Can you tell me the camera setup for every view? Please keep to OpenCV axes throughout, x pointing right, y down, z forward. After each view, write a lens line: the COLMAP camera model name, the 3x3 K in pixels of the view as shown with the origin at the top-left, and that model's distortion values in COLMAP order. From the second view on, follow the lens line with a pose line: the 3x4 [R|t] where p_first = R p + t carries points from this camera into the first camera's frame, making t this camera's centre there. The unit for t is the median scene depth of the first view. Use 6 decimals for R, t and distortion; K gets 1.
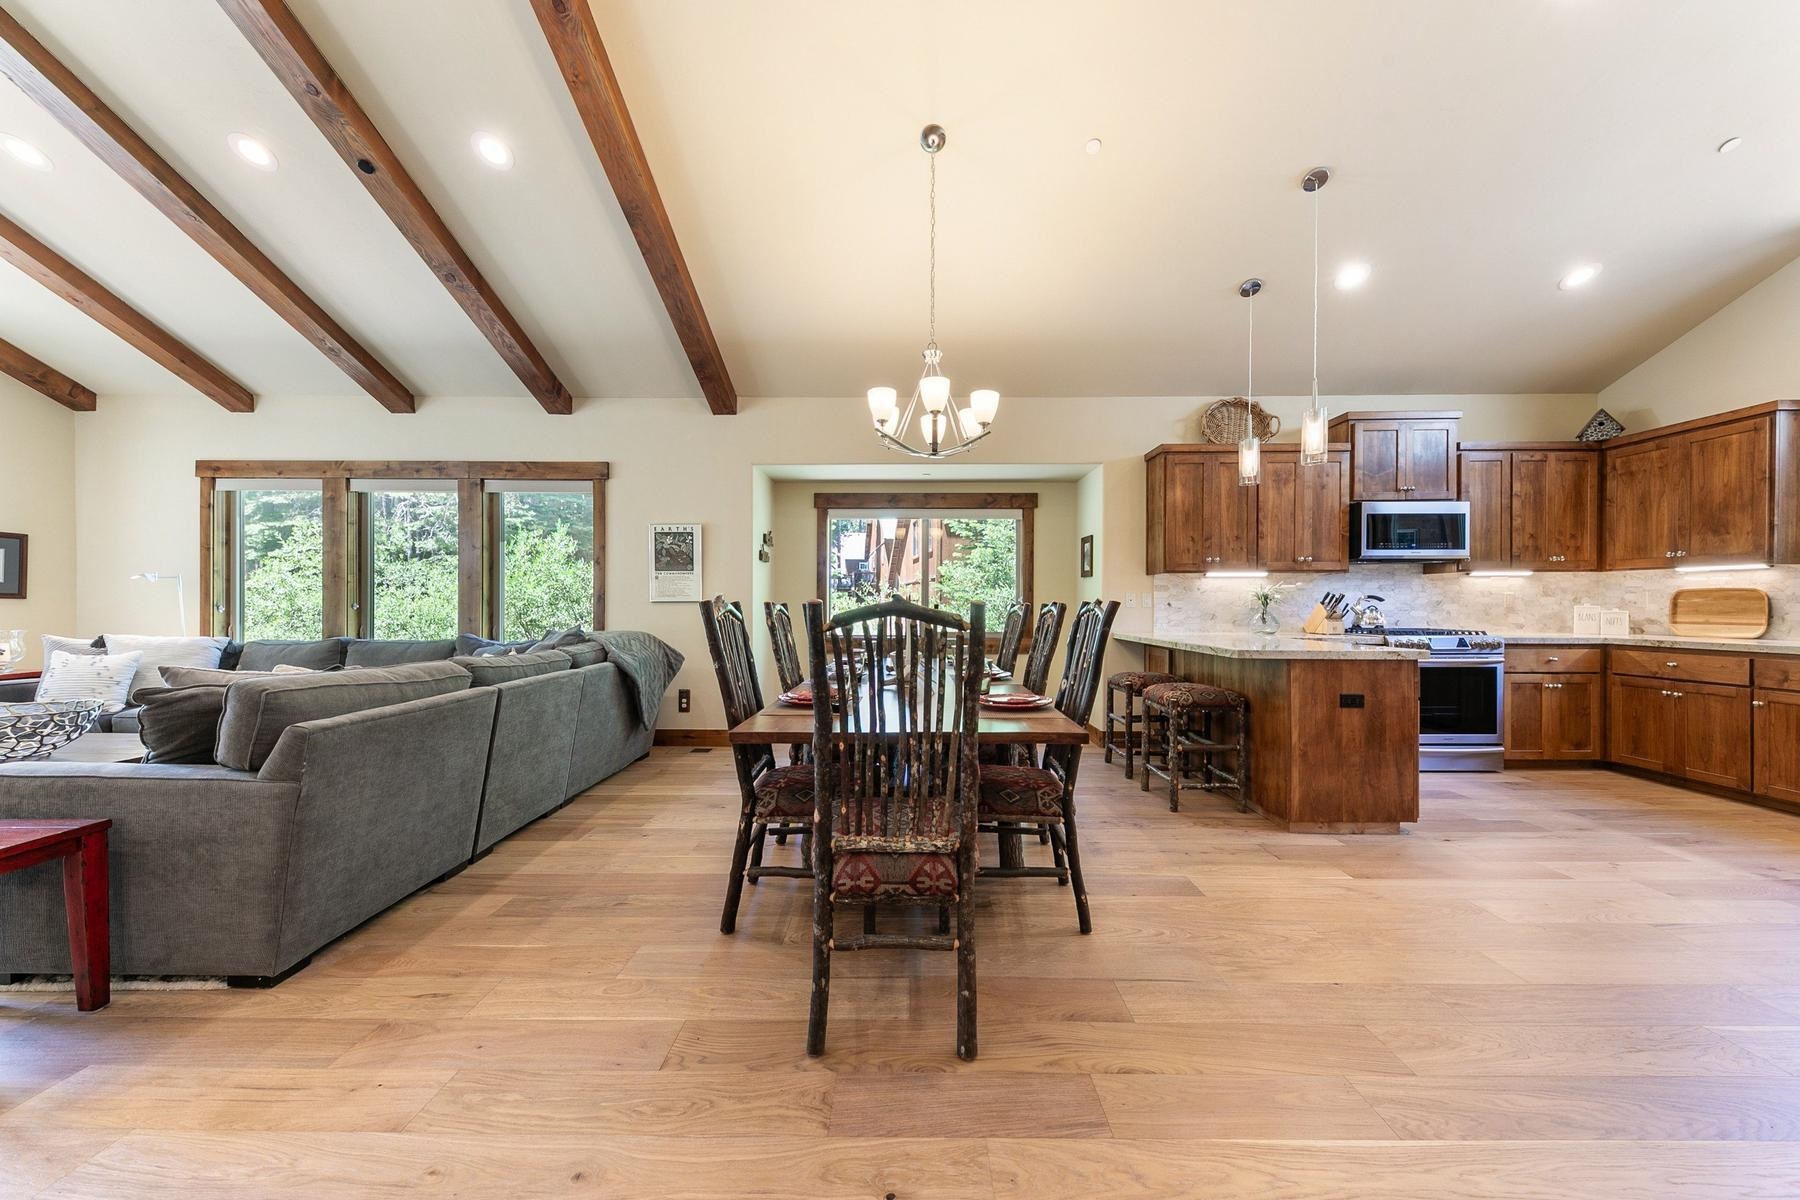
lens RADIAL K [[614.9, 0, 904.0], [0, 614.9, 607.3], [0, 0, 1]] dist [0.022964, -0.008818]
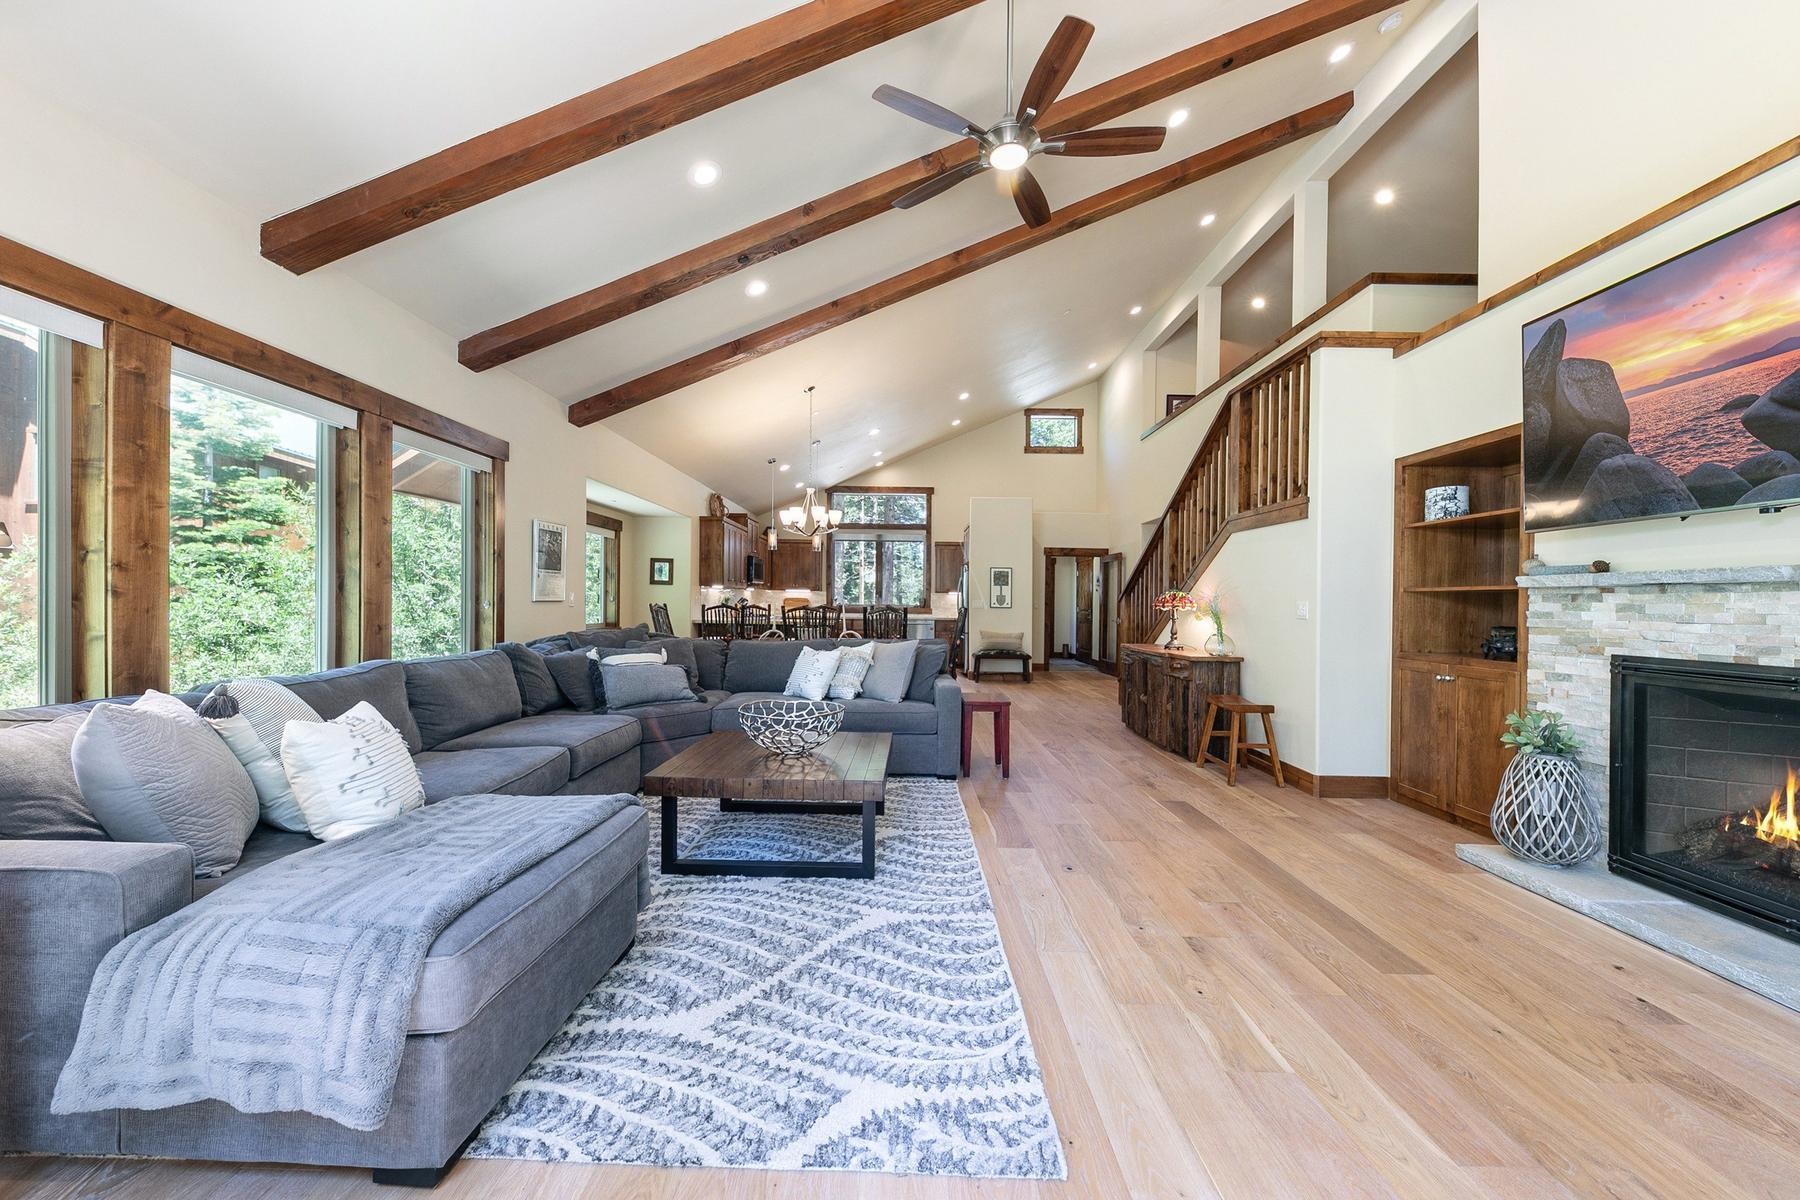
lens RADIAL K [[638.8, 0, 912.4], [0, 638.8, 610.1], [0, 0, 1]] dist [0.020087, -0.010317]
pose [[-0.029825, -0.014402, 0.999451, -1.527259], [-0.010081, 0.999850, 0.014107, -0.018154], [-0.999504, -0.009655, -0.029966, 0.494275]]
